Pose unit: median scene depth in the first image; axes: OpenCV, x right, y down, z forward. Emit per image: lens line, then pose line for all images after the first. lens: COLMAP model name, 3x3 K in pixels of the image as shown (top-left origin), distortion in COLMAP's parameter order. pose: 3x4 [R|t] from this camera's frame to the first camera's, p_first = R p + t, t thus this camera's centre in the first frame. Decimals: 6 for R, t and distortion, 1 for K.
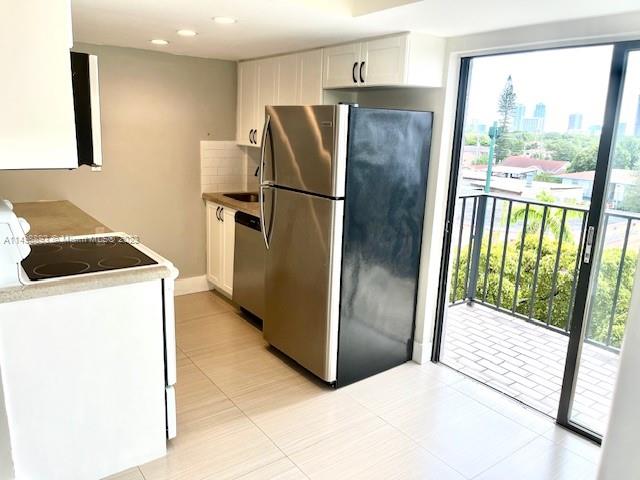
lens RADIAL K [[493.3, 0, 316.2], [0, 493.3, 242.5], [0, 0, 1]] dist [0.011100, -0.010935]
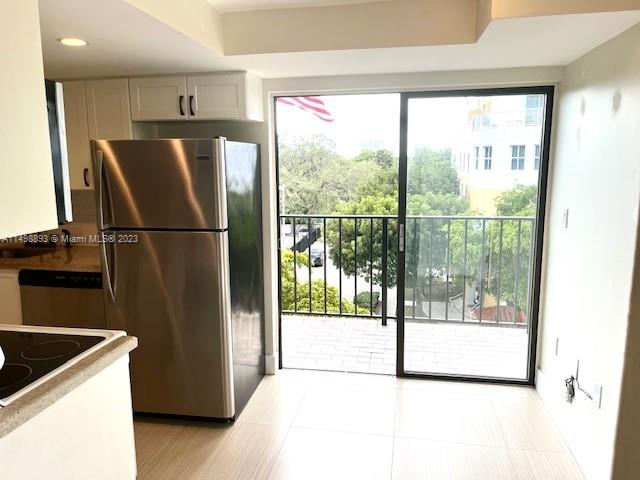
lens RADIAL K [[493.3, 0, 314.9], [0, 493.3, 239.1], [0, 0, 1]] dist [0.011100, -0.010935]
pose [[0.733094, -0.150621, 0.663239, -0.438594], [0.189032, 0.981871, 0.014040, -0.045563], [-0.653329, 0.115081, 0.748276, 0.116486]]
